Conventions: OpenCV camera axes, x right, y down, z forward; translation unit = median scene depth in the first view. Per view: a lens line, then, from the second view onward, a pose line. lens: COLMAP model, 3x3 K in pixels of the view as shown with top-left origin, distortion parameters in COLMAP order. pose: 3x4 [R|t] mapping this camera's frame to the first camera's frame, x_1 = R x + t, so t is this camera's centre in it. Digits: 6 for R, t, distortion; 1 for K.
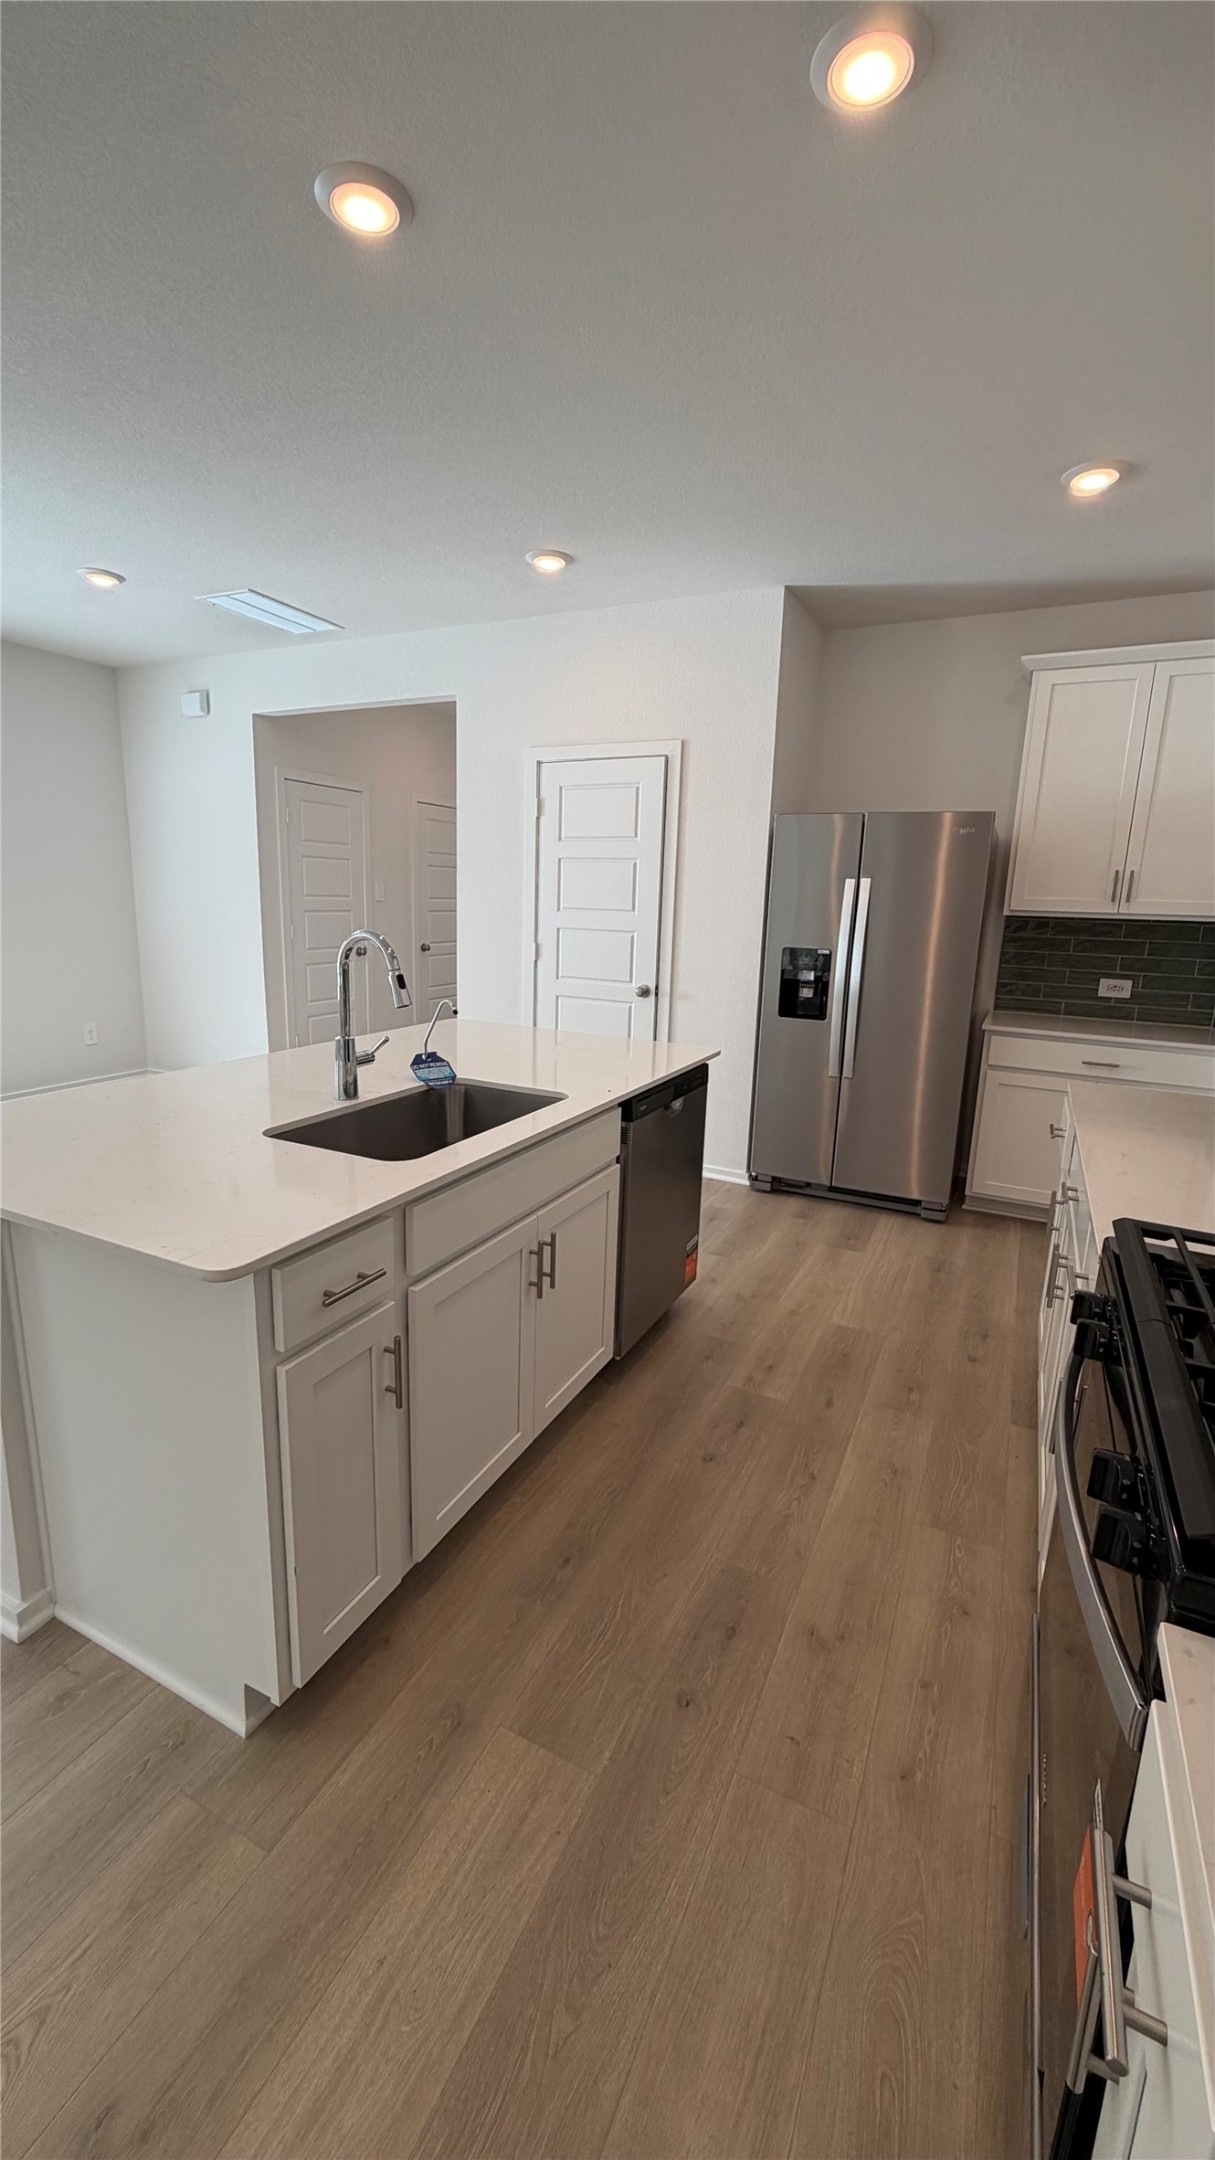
lens RADIAL K [[860.3, 0, 604.7], [0, 860.3, 1071.4], [0, 0, 1]] dist [0.001866, 0.000028]
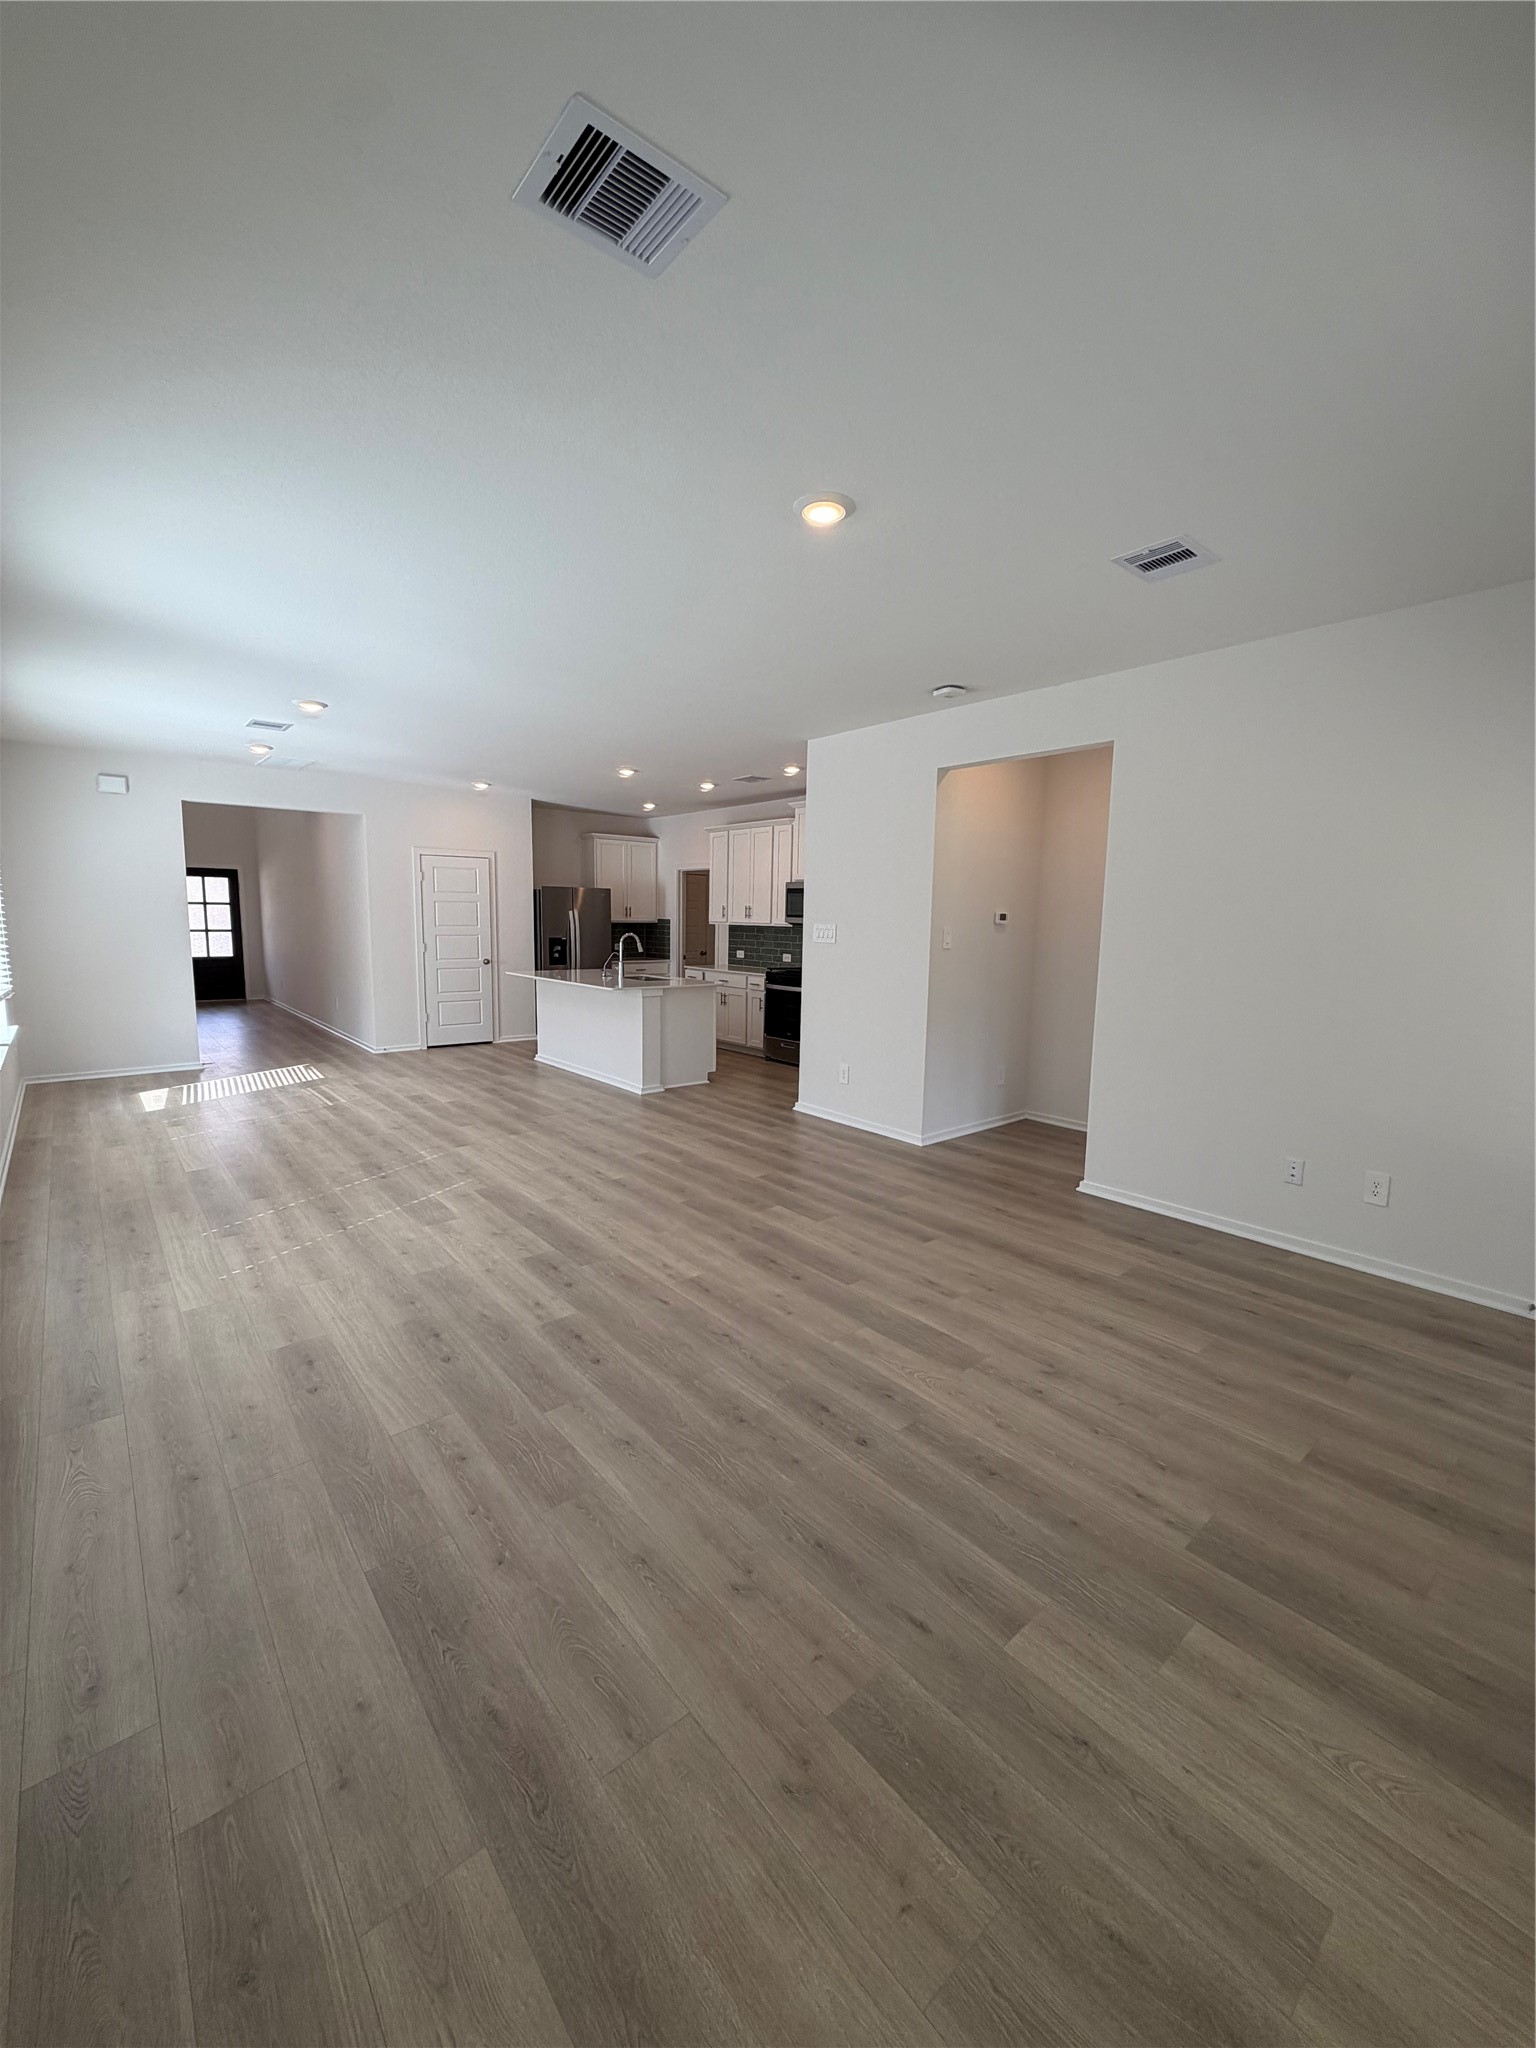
lens RADIAL K [[816.1, 0, 767.6], [0, 816.1, 1023.6], [0, 0, 1]] dist [0.000228, 0.000741]
pose [[0.395973, -0.143205, 0.907027, -2.221299], [0.180926, 0.980569, 0.075831, 0.047360], [-0.900262, 0.134078, 0.414188, -0.684471]]
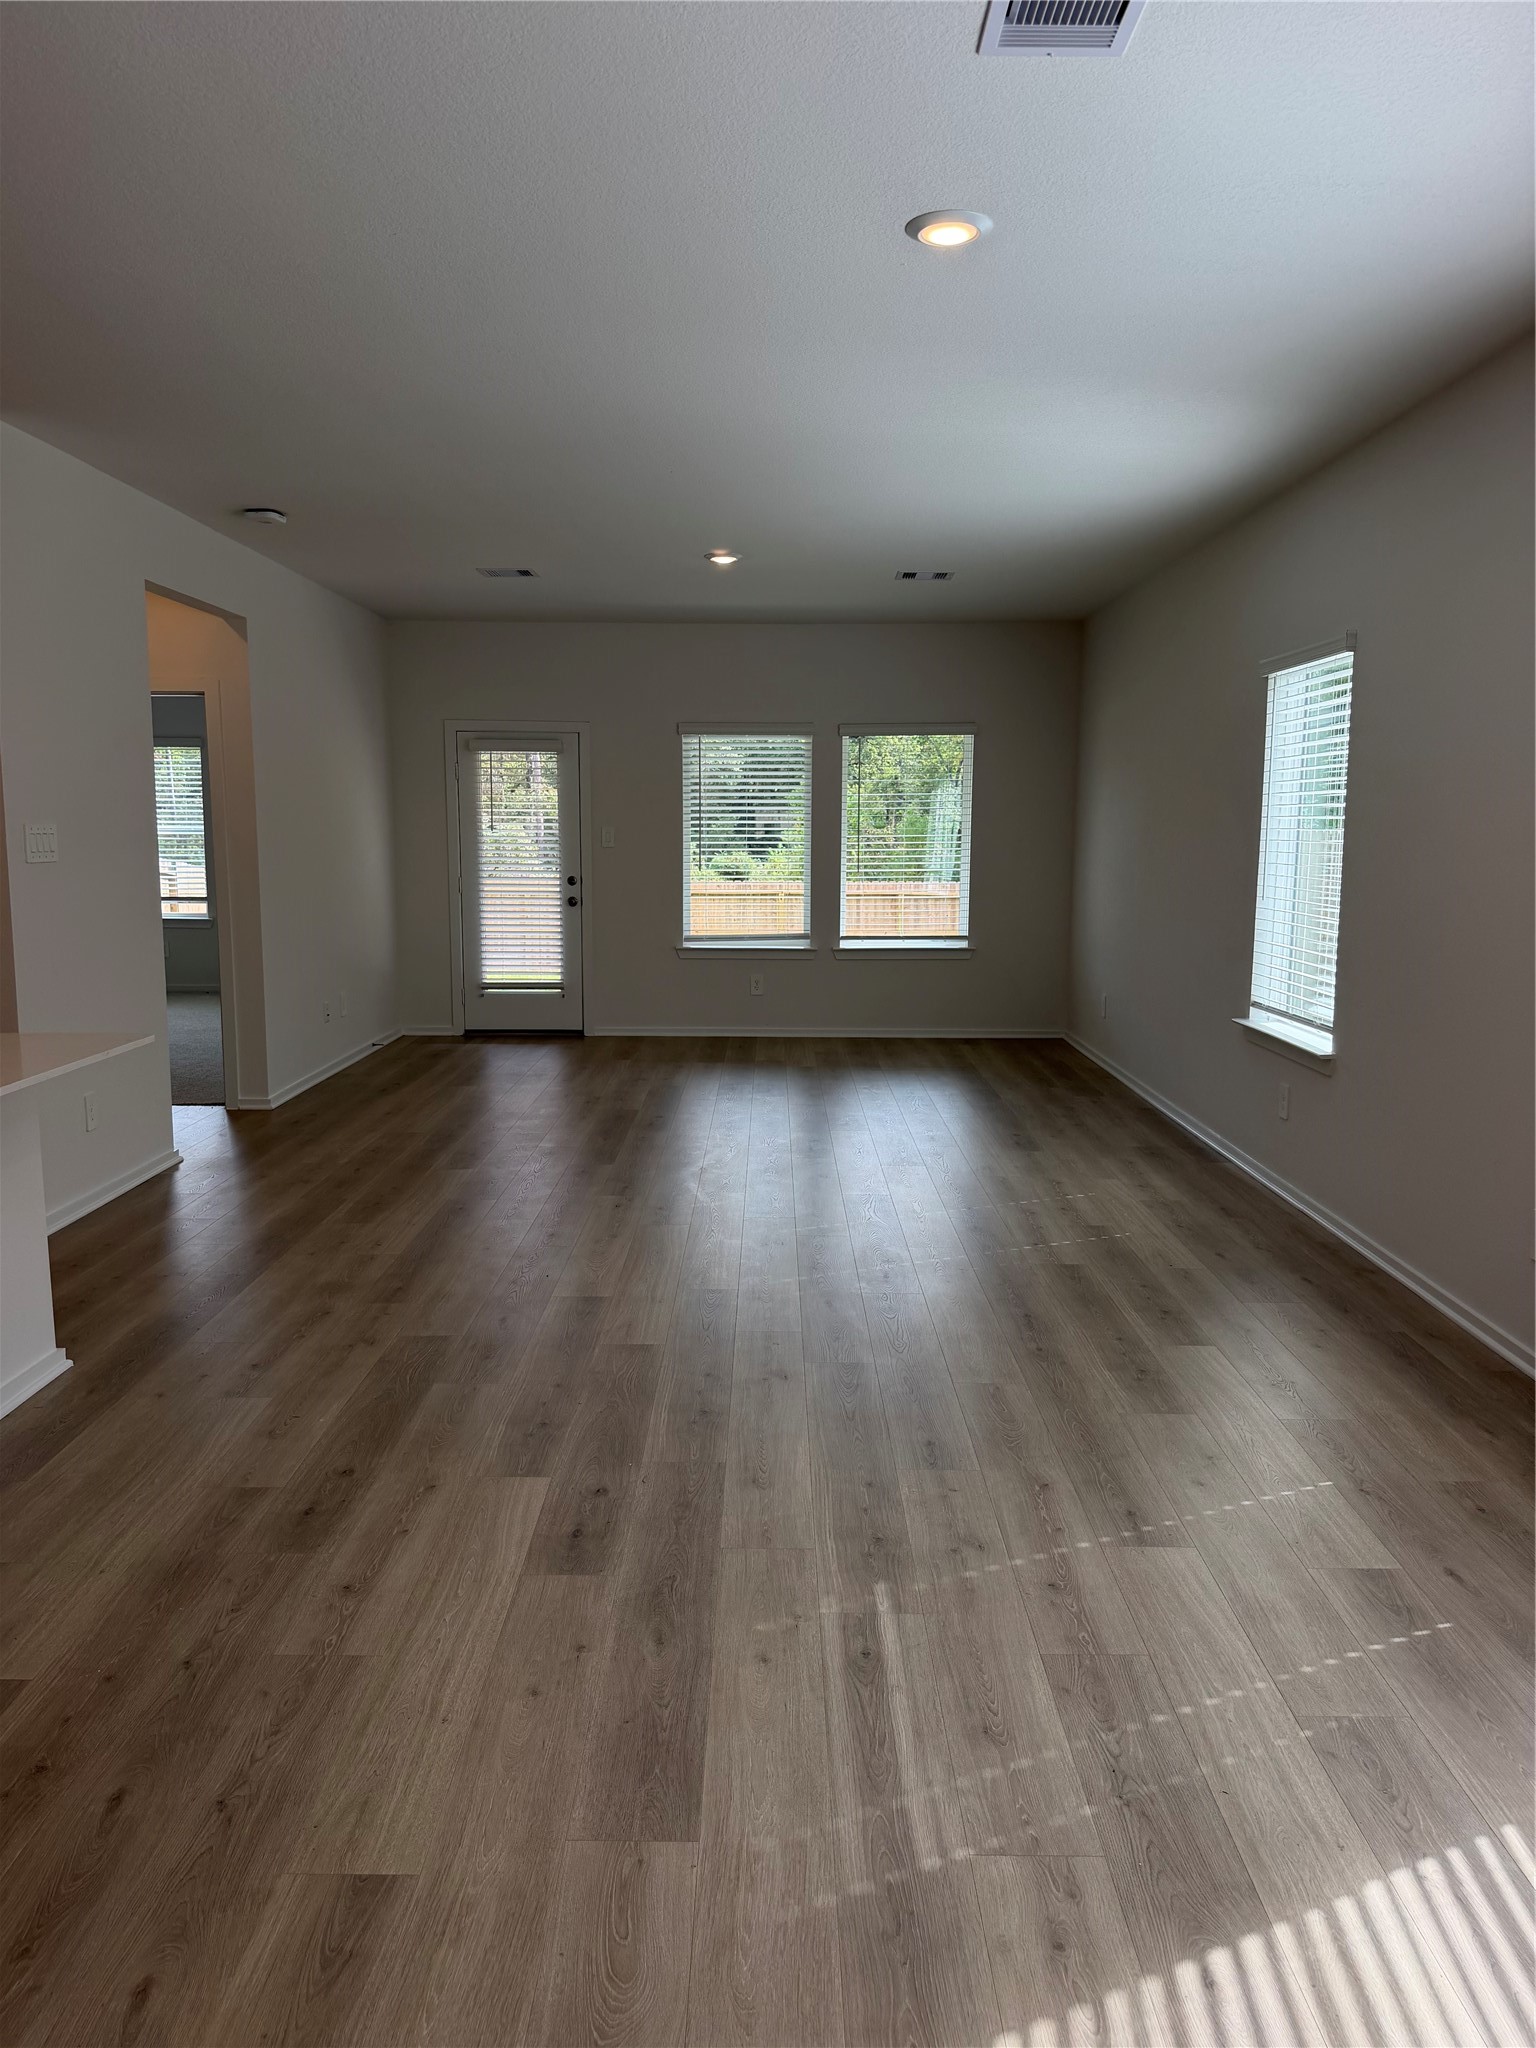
lens RADIAL K [[1437.7, 0, 755.5], [0, 1437.7, 1014.0], [0, 0, 1]] dist [0.070827, -0.085616]
pose [[-0.900847, 0.025160, -0.433406, -0.411330], [-0.116411, 0.947760, 0.296983, -0.386792], [0.418238, 0.317989, -0.850859, 1.748880]]
